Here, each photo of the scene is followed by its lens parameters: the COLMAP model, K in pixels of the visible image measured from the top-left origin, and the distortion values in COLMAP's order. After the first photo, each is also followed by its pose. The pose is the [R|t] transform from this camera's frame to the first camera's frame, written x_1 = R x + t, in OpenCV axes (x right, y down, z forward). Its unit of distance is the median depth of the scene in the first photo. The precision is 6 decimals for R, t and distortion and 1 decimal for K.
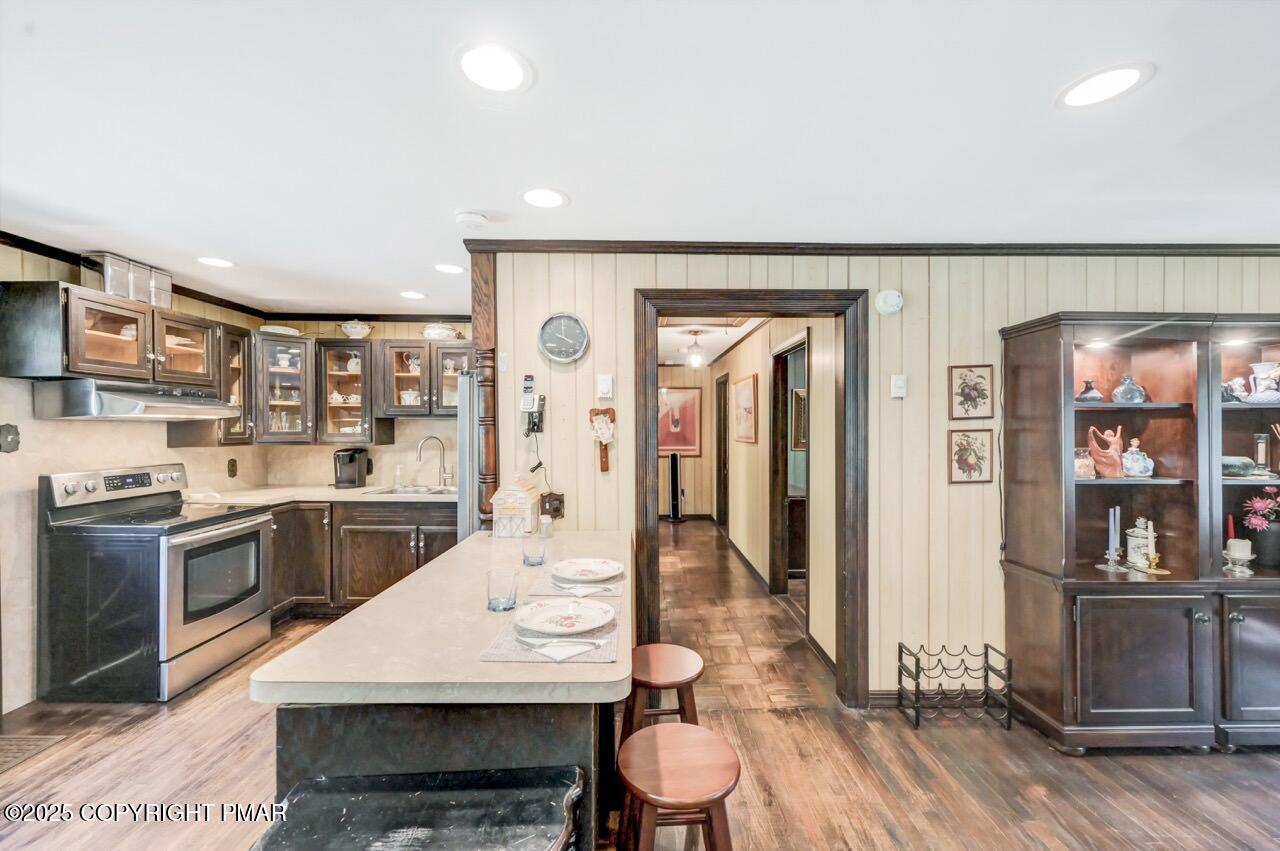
lens RADIAL K [[505.5, 0, 646.6], [0, 505.5, 429.5], [0, 0, 1]] dist [-0.003154, 0.001128]
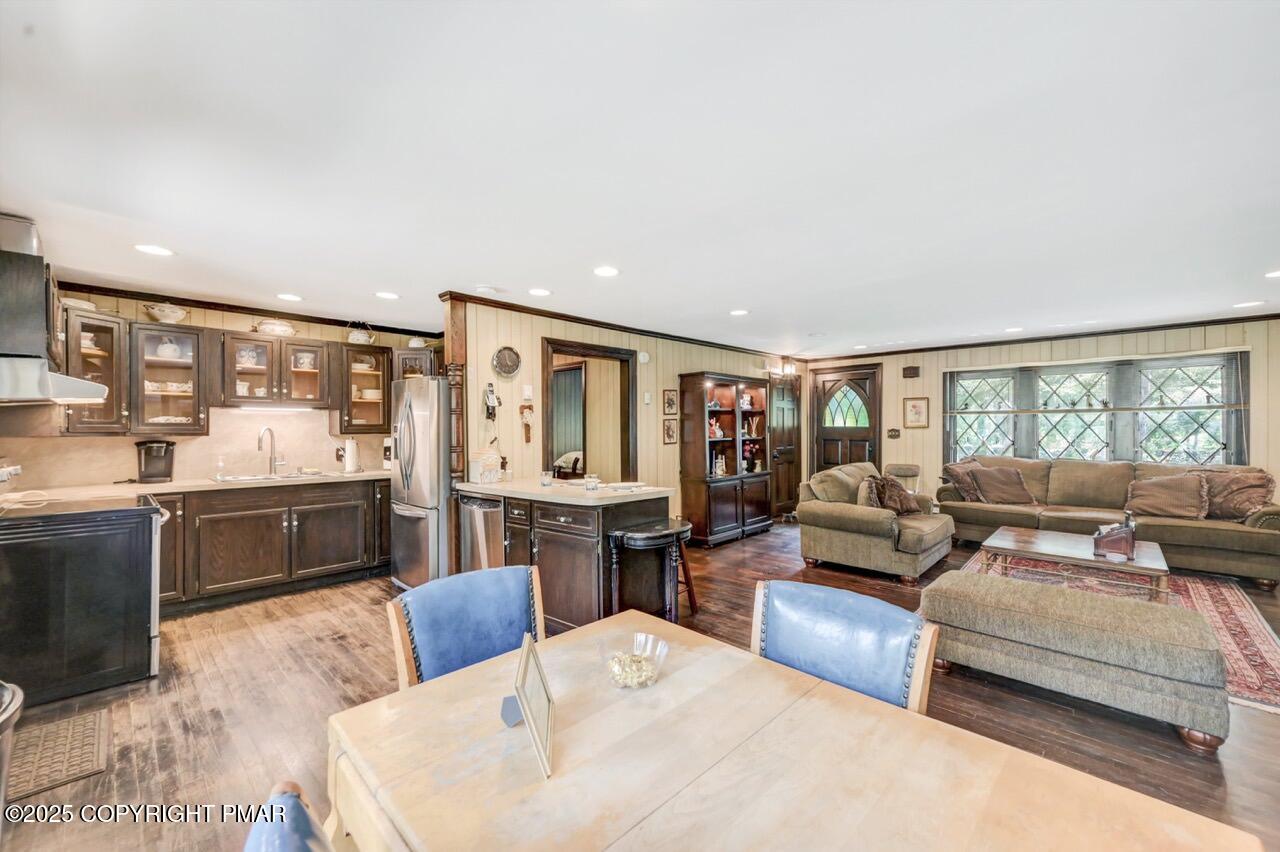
lens RADIAL K [[505.5, 0, 646.9], [0, 505.5, 426.0], [0, 0, 1]] dist [-0.003154, 0.001128]
pose [[0.700005, -0.002574, 0.714133, -0.976445], [0.010545, 0.999922, -0.006732, 0.042839], [-0.714060, 0.012243, 0.699978, -0.452777]]
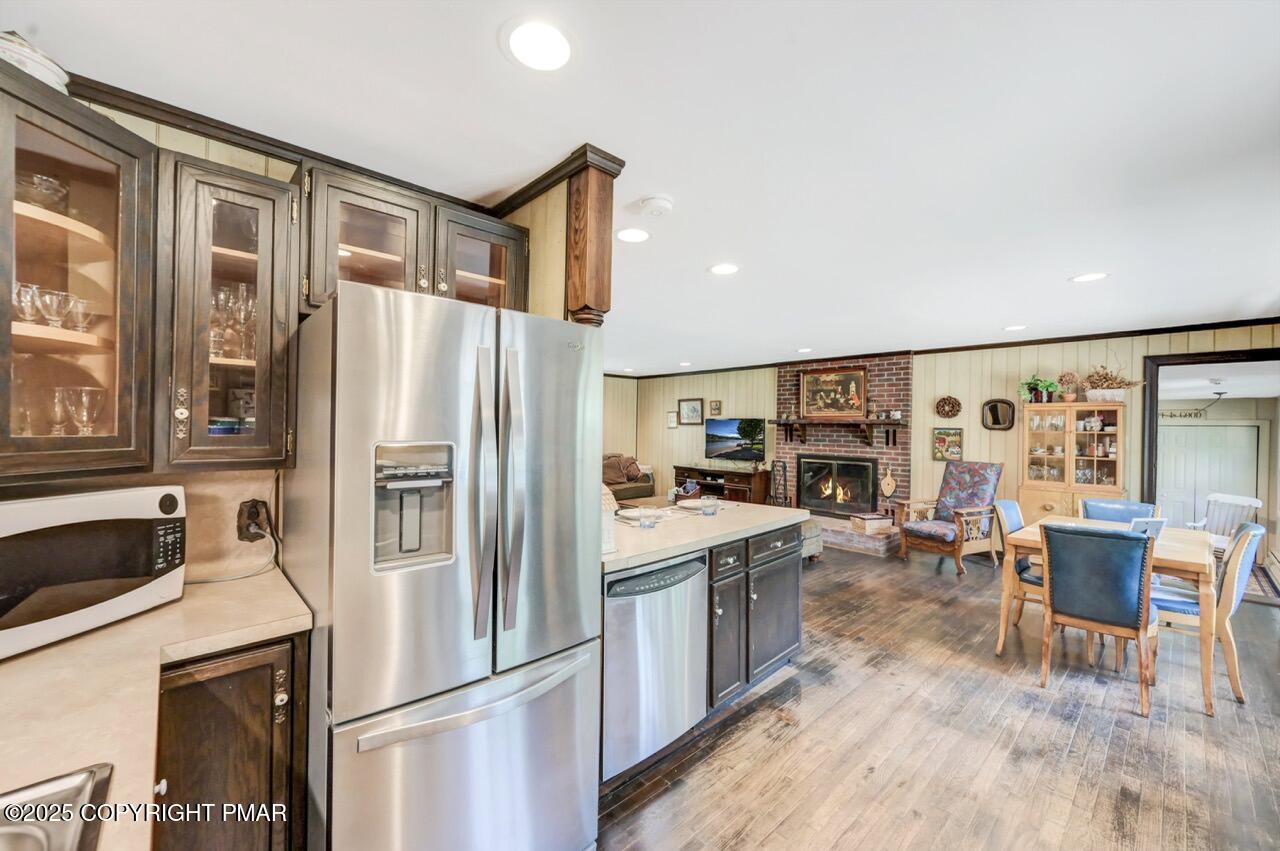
lens RADIAL K [[505.5, 0, 635.3], [0, 505.5, 428.4], [0, 0, 1]] dist [-0.003154, 0.001128]
pose [[-0.660091, -0.009197, 0.751129, -0.875489], [-0.007530, 0.999956, 0.005626, 0.002068], [-0.751148, -0.001942, -0.660131, 1.394049]]
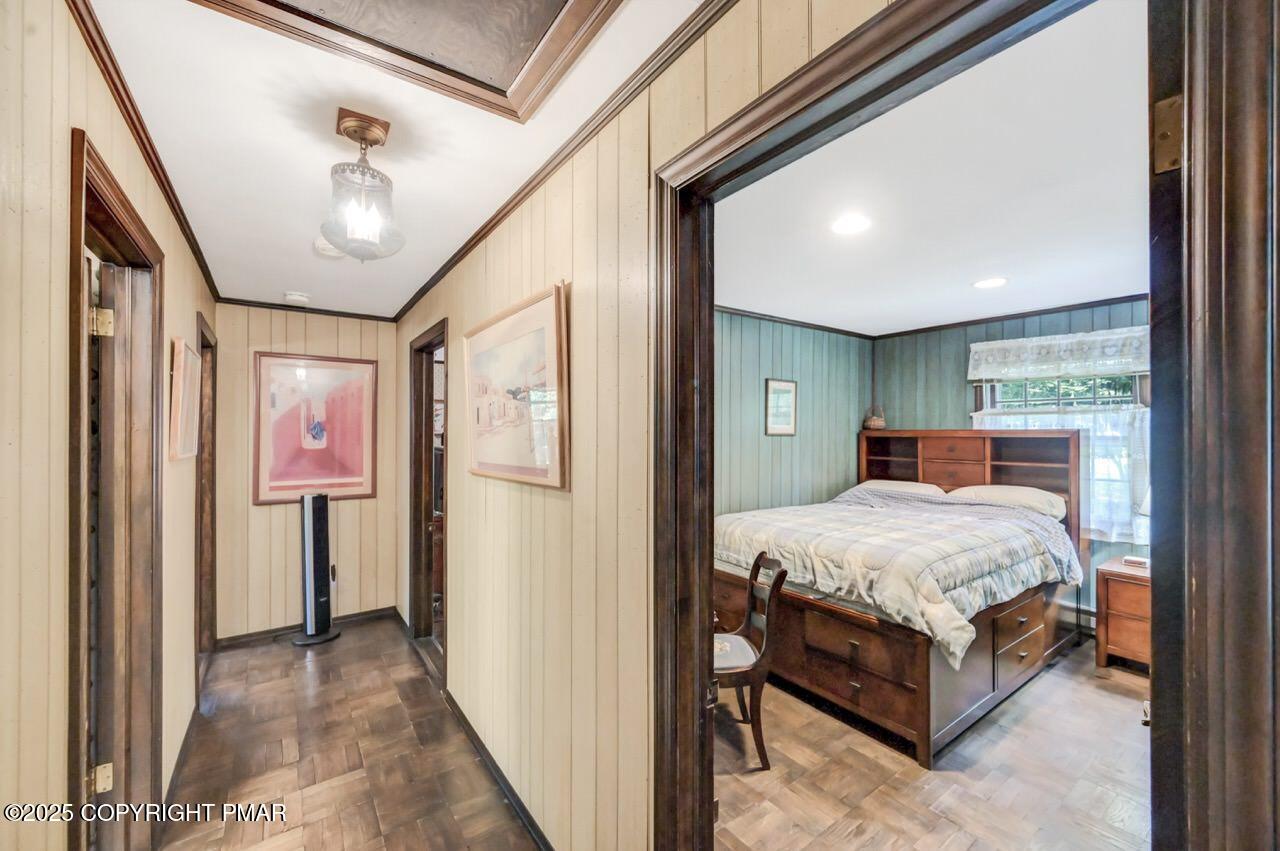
lens RADIAL K [[505.5, 0, 630.5], [0, 505.5, 430.0], [0, 0, 1]] dist [-0.003154, 0.001128]
pose [[0.835166, 0.007786, 0.549942, 0.124890], [0.001578, 0.999862, -0.016553, -0.014754], [-0.549995, 0.014692, 0.835039, 1.279678]]
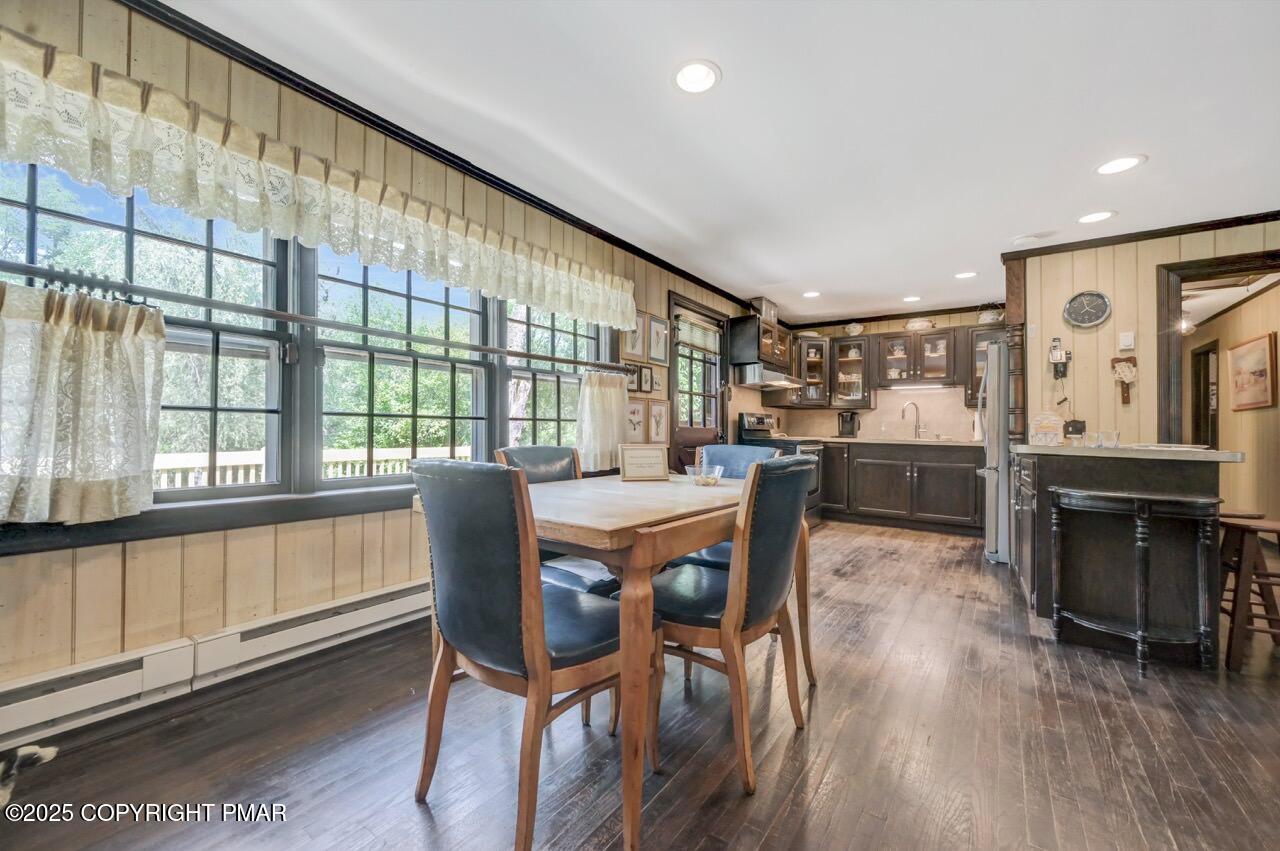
lens RADIAL K [[505.5, 0, 645.5], [0, 505.5, 428.4], [0, 0, 1]] dist [-0.003154, 0.001128]
pose [[0.804133, 0.005661, -0.594423, -0.301923], [-0.015913, 0.999801, -0.012006, 0.179067], [0.594237, 0.019113, 0.804063, -0.815895]]
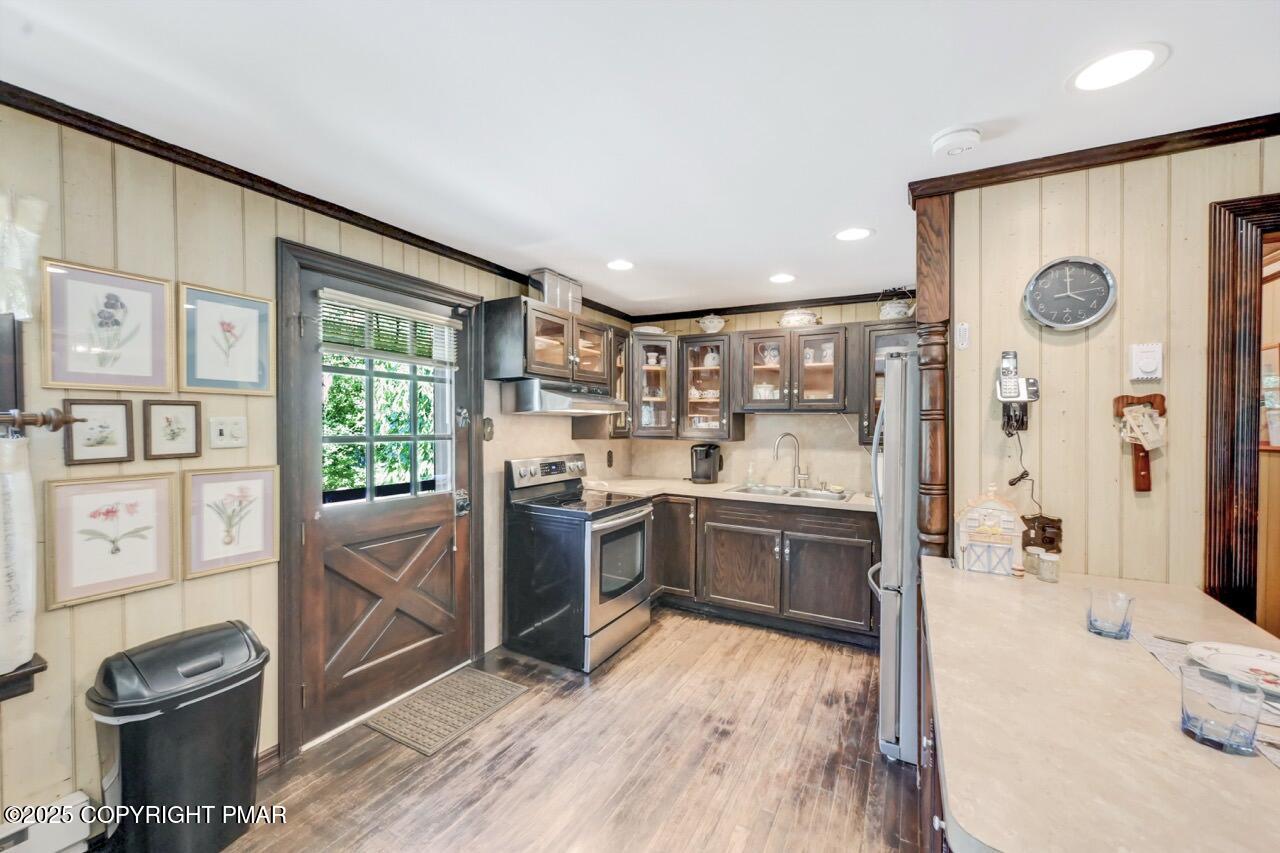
lens RADIAL K [[506.9, 0, 645.9], [0, 506.9, 429.8], [0, 0, 1]] dist [-0.000871, 0.000163]
pose [[0.872564, 0.012634, -0.488336, -0.313895], [-0.010047, 0.999918, 0.007917, 0.004582], [0.488396, -0.002002, 0.872620, 0.106362]]
